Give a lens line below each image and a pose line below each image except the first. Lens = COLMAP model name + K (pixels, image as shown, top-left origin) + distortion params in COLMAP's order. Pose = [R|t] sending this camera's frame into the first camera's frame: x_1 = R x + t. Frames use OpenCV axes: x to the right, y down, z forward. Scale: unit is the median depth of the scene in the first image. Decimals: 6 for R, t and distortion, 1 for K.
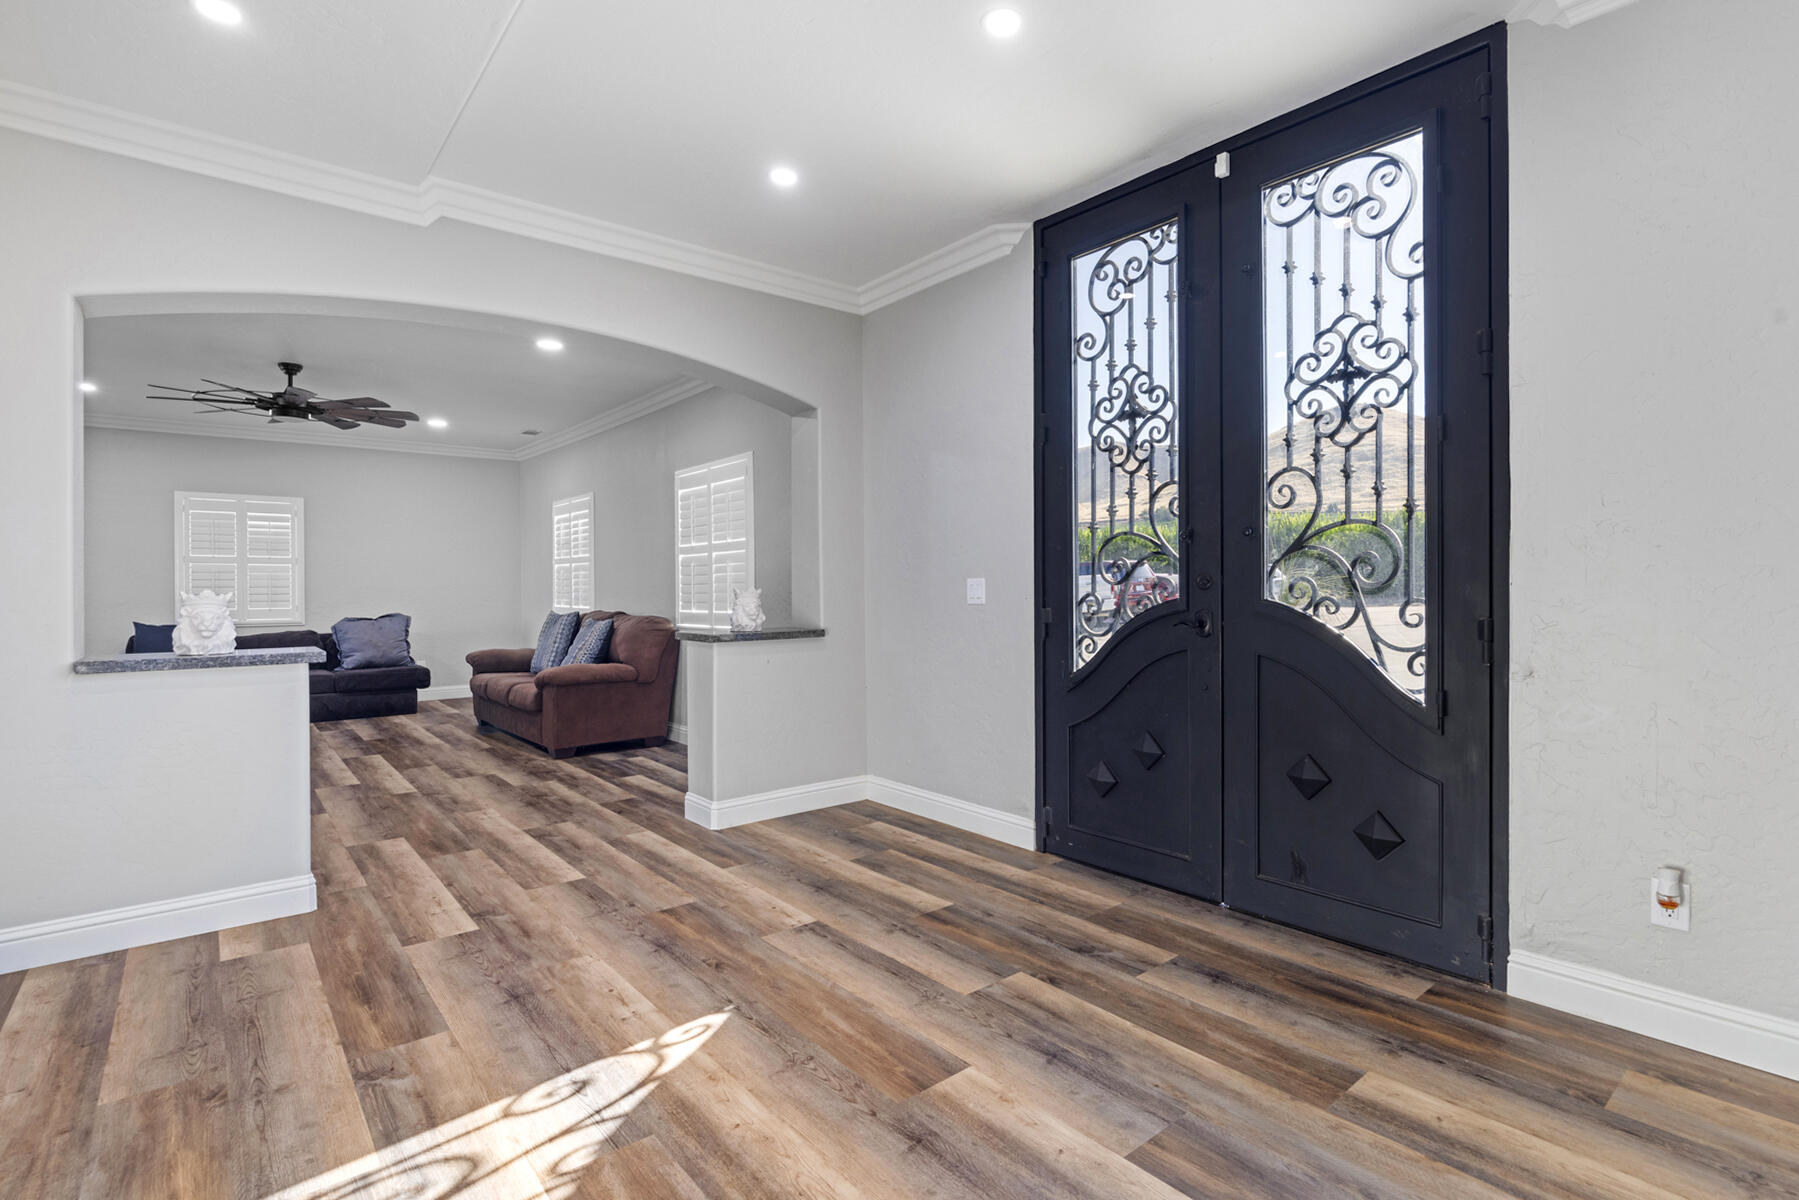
lens RADIAL K [[872.6, 0, 906.6], [0, 872.6, 595.9], [0, 0, 1]] dist [-0.004235, -0.020560]
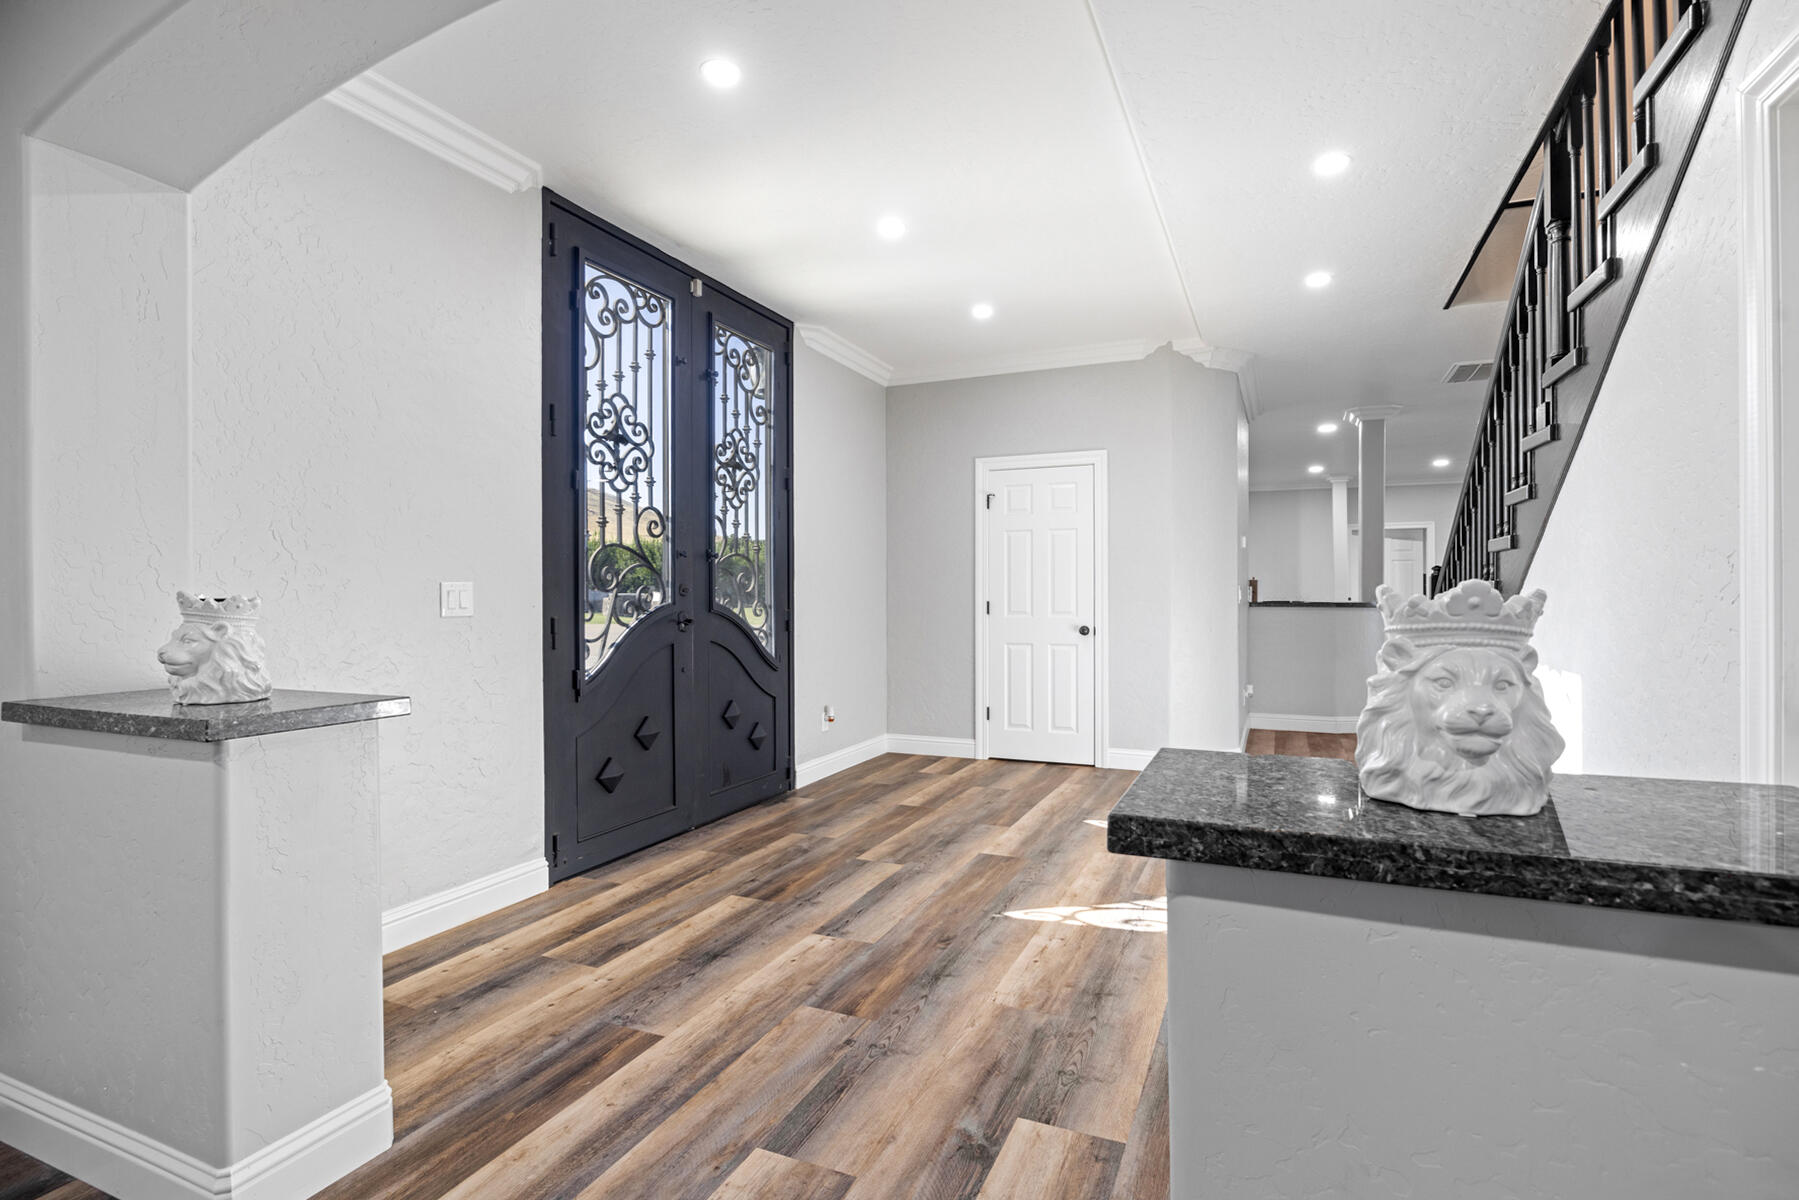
lens RADIAL K [[872.6, 0, 906.6], [0, 872.6, 595.9], [0, 0, 1]] dist [-0.004235, -0.020560]
pose [[-0.462415, 0.005184, 0.886648, -1.015355], [0.012900, 0.999916, 0.000881, -0.004374], [-0.886570, 0.011845, -0.462443, 1.351804]]
